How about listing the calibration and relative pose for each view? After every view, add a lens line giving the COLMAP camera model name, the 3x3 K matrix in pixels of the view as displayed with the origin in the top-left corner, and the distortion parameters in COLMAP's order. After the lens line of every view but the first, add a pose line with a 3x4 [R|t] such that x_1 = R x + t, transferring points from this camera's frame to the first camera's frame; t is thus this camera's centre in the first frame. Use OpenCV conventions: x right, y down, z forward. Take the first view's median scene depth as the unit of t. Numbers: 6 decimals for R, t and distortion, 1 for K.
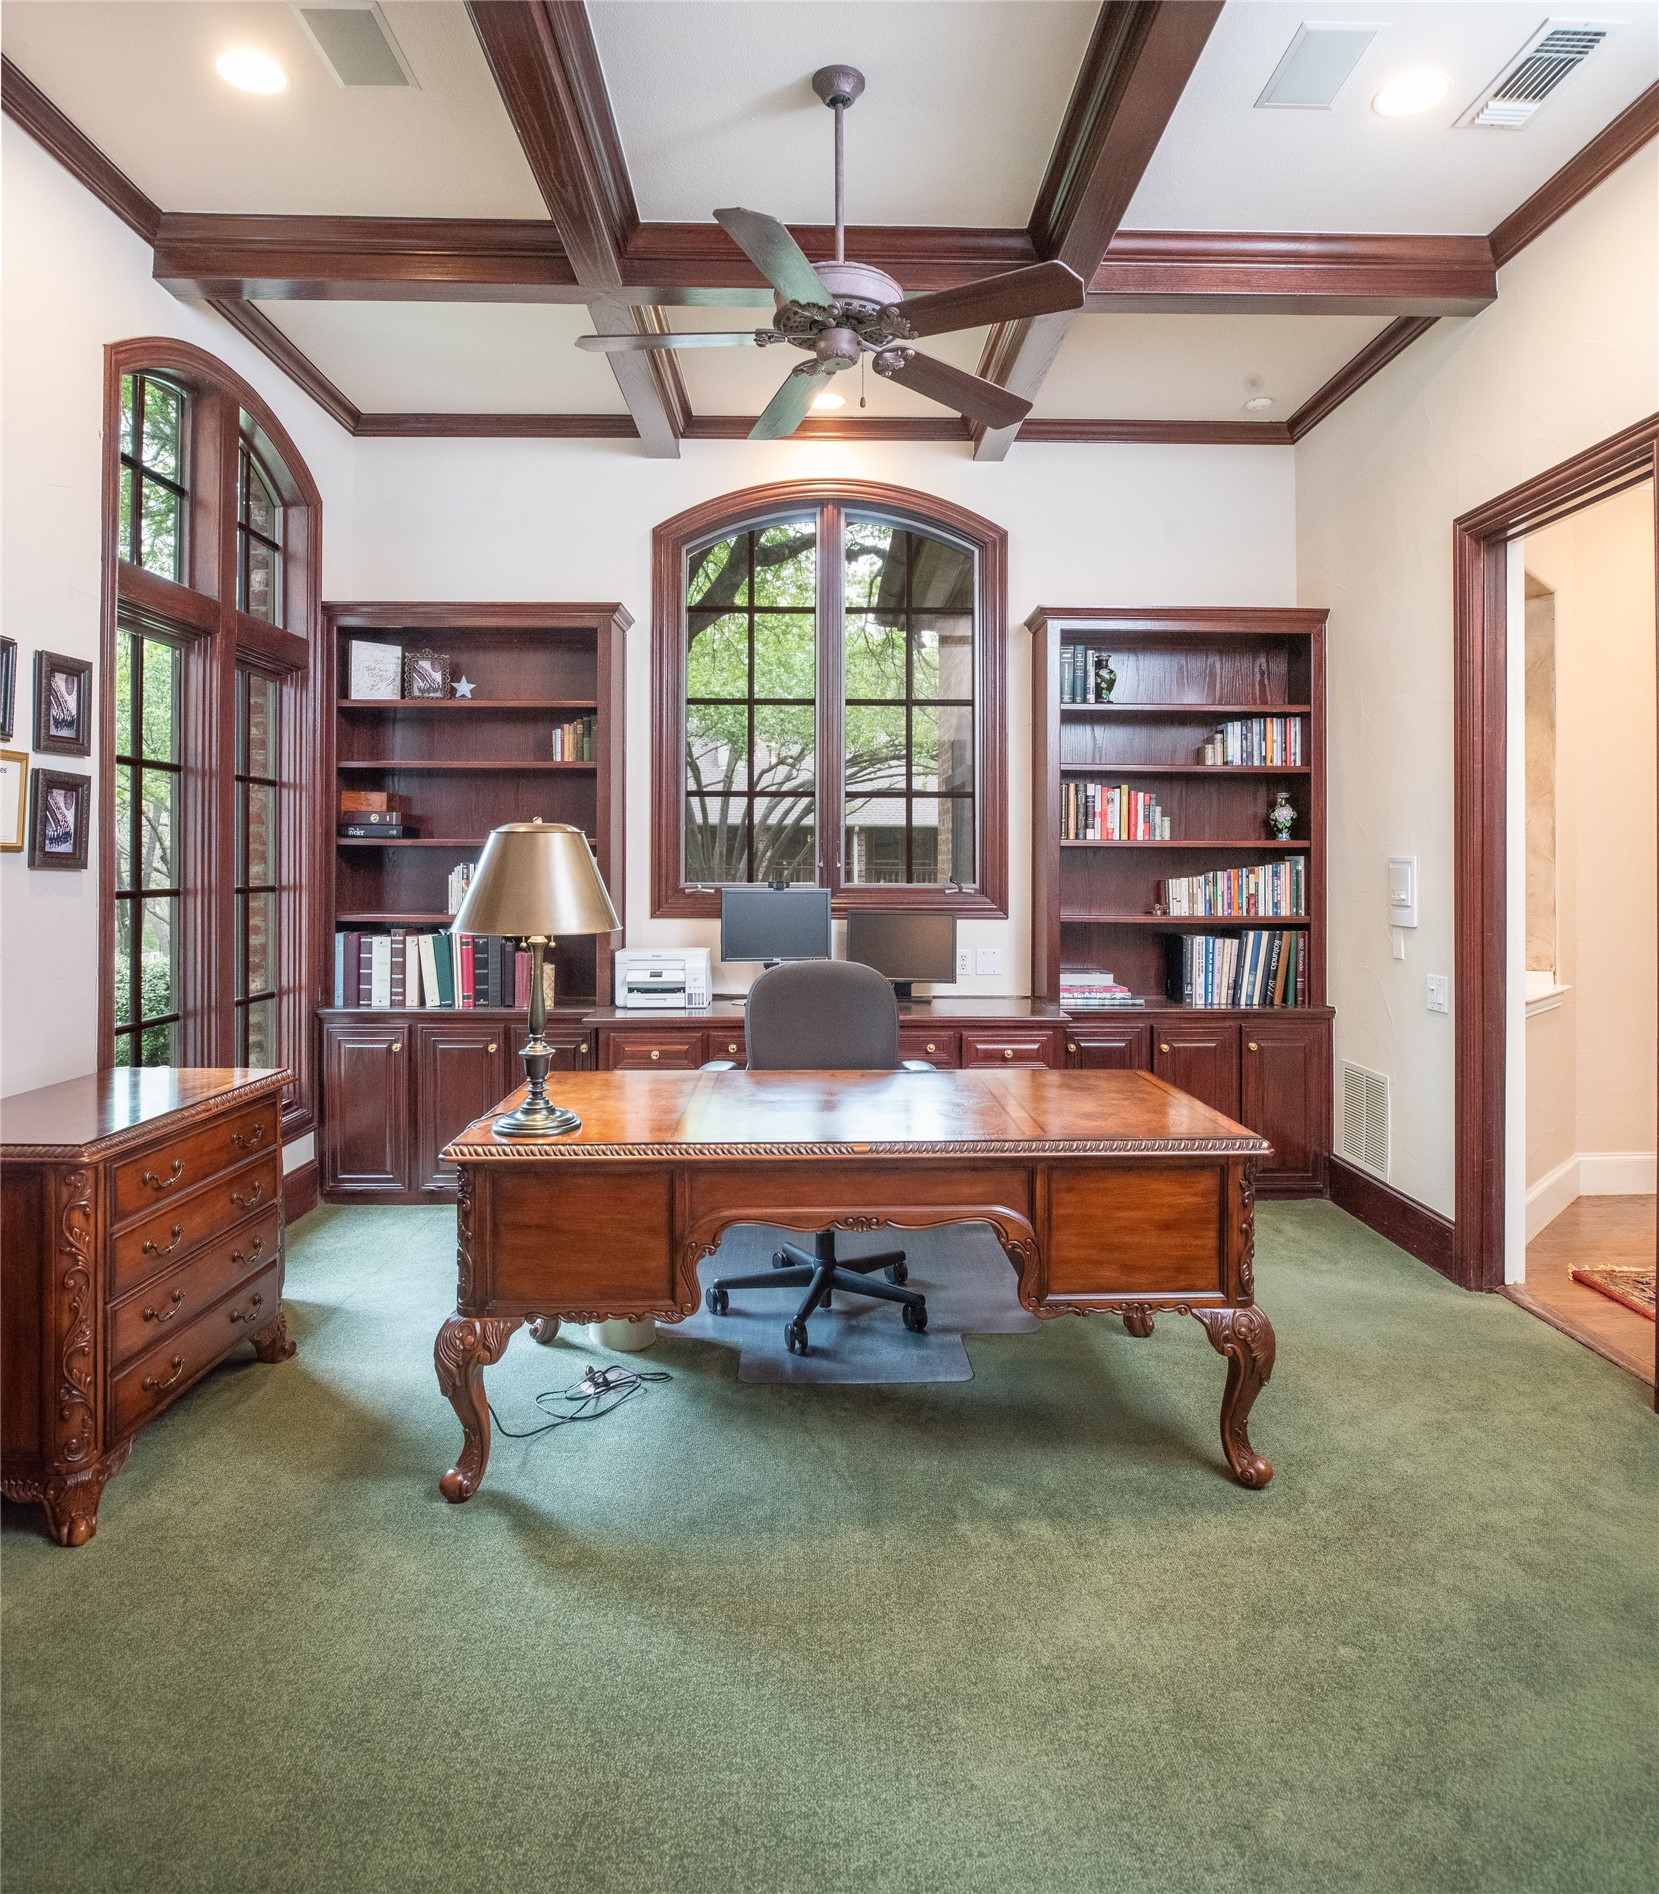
lens RADIAL K [[1169.3, 0, 853.3], [0, 1169.3, 860.6], [0, 0, 1]] dist [-0.020609, 0.002255]
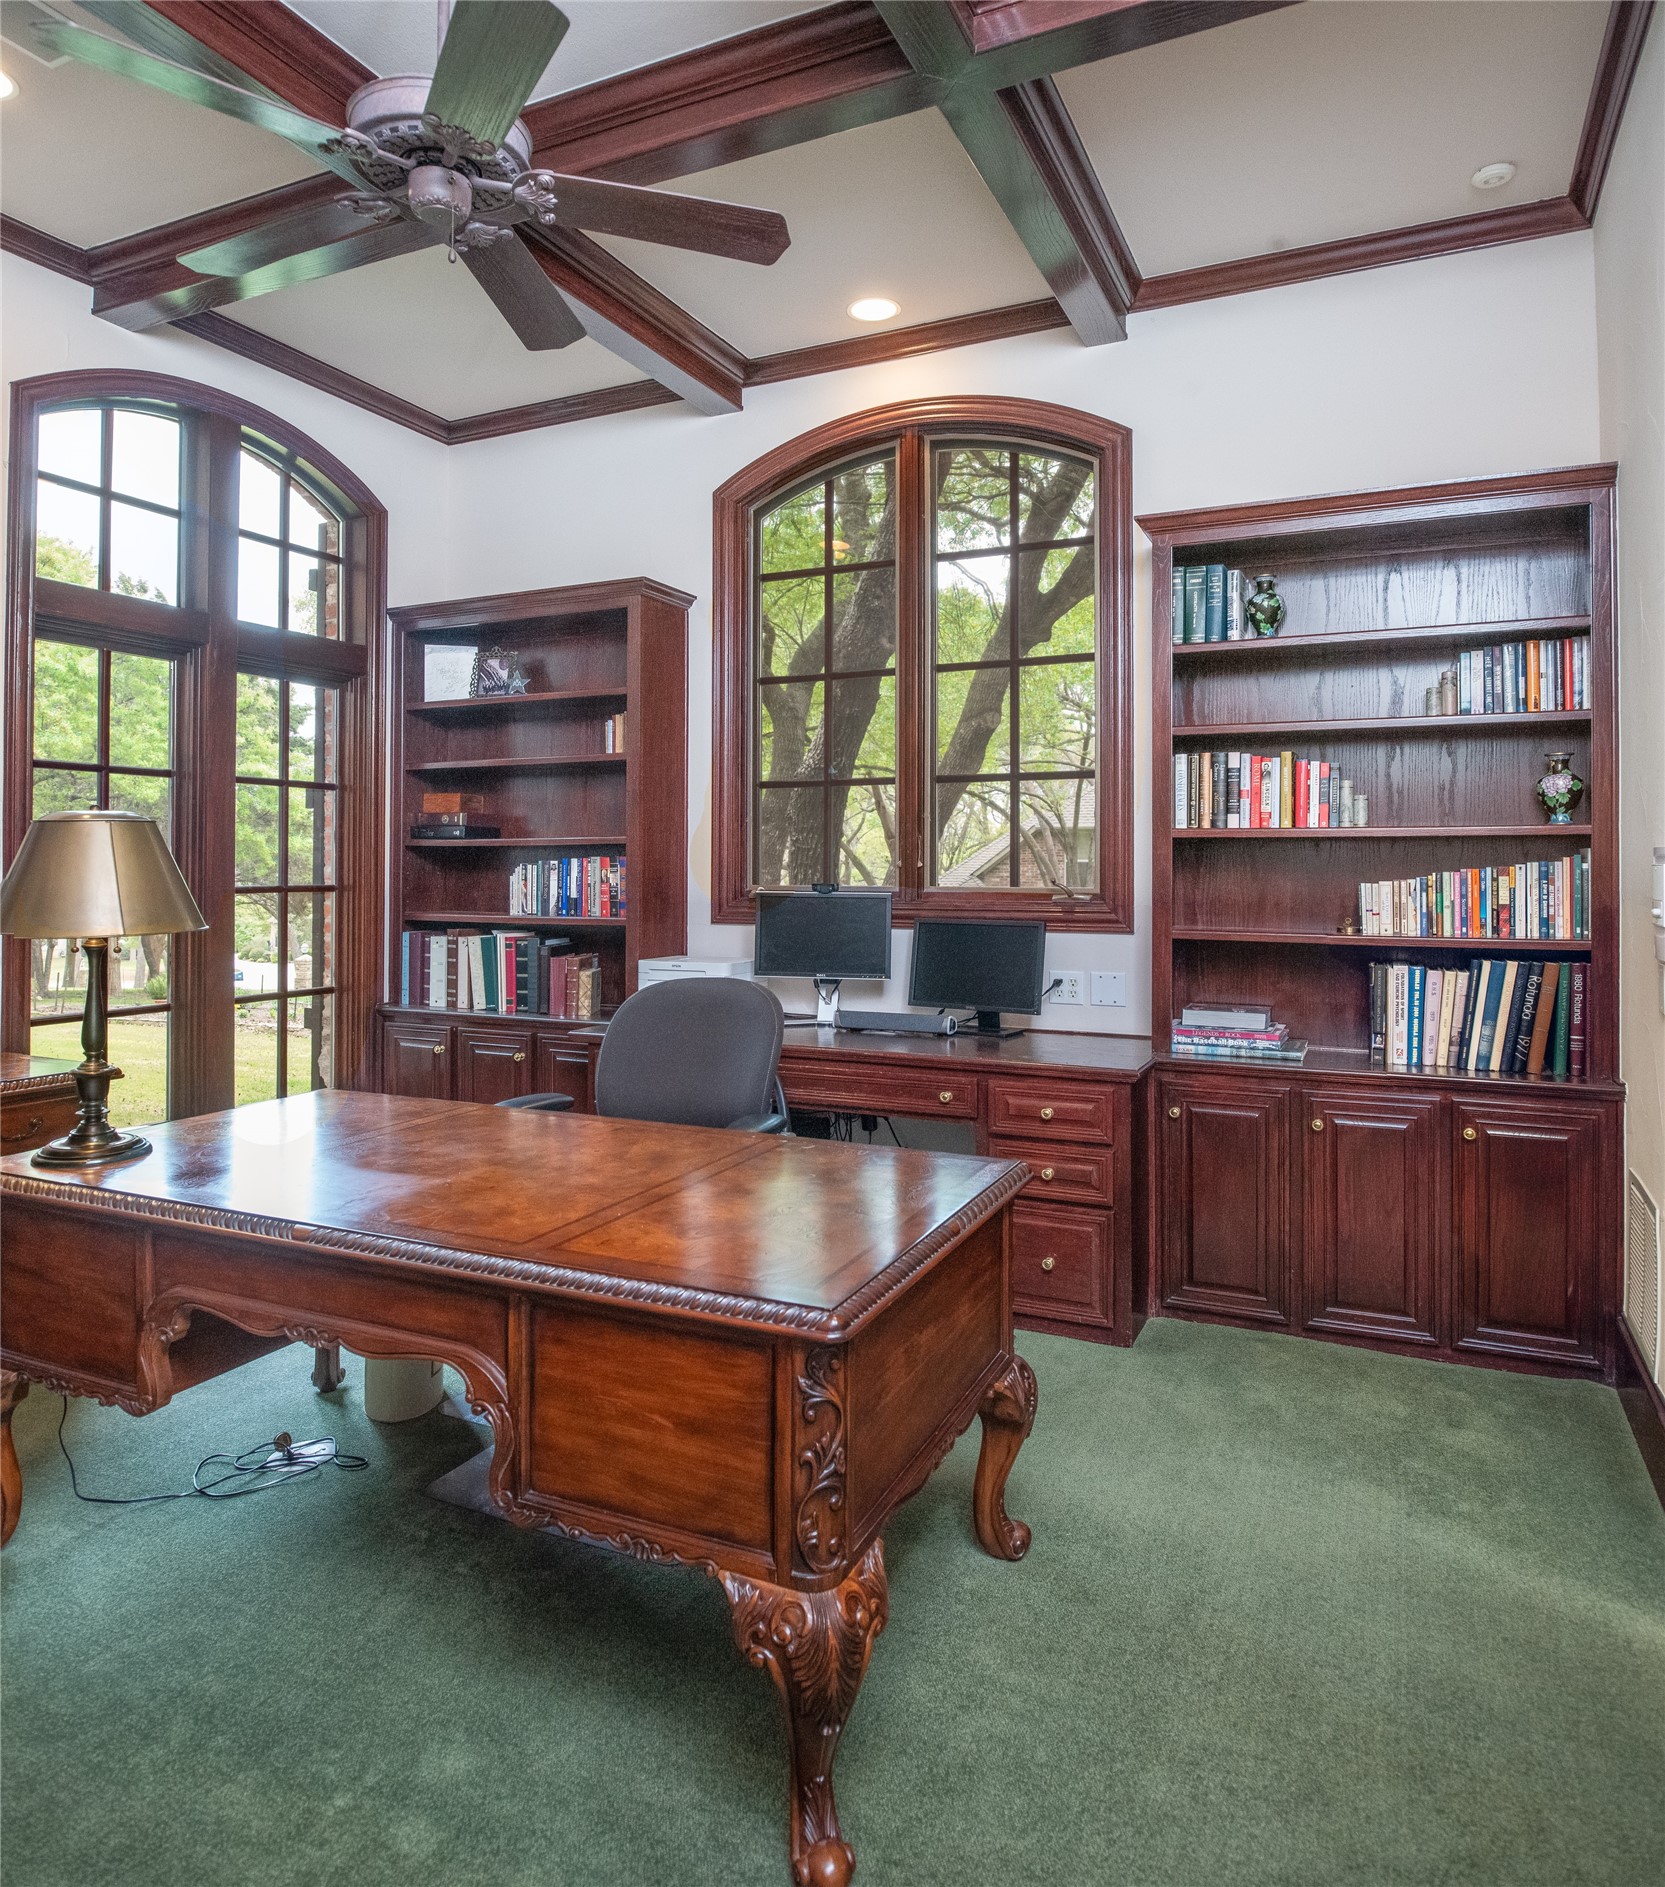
lens RADIAL K [[1165.0, 0, 856.2], [0, 1165.0, 857.4], [0, 0, 1]] dist [-0.020609, 0.002255]
pose [[0.888669, -0.006609, -0.458502, 0.326708], [0.003728, 0.999967, -0.007188, 0.004654], [0.458534, 0.004679, 0.888664, 0.245054]]
